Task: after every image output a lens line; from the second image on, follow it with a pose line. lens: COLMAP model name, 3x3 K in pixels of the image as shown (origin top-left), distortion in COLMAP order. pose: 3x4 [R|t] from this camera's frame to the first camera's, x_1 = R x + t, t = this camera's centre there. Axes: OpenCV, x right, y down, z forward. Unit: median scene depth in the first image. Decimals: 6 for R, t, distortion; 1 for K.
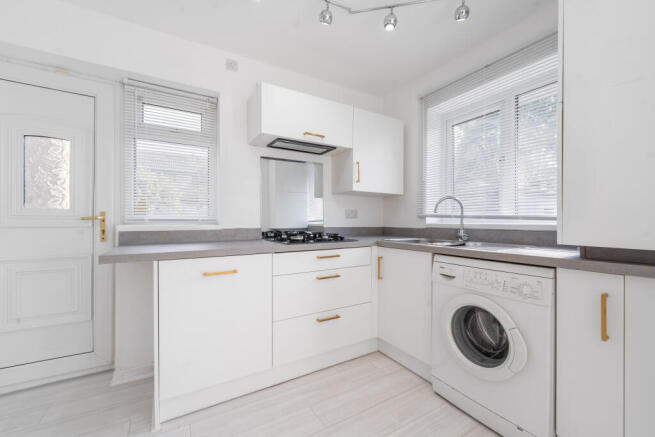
lens RADIAL K [[265.8, 0, 329.8], [0, 265.8, 222.4], [0, 0, 1]] dist [0.000030, 0.000139]
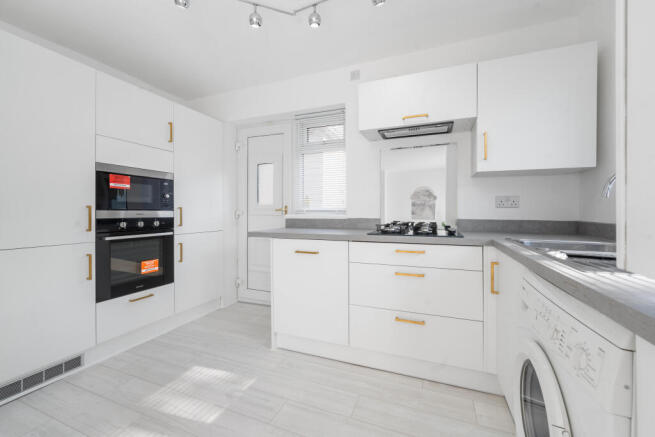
lens RADIAL K [[265.8, 0, 329.6], [0, 265.8, 212.9], [0, 0, 1]] dist [0.000030, 0.000139]
pose [[0.612576, 0.005836, -0.790390, 0.487390], [-0.001598, 0.999980, 0.006145, -0.006230], [0.790410, -0.002501, 0.612573, 0.218259]]
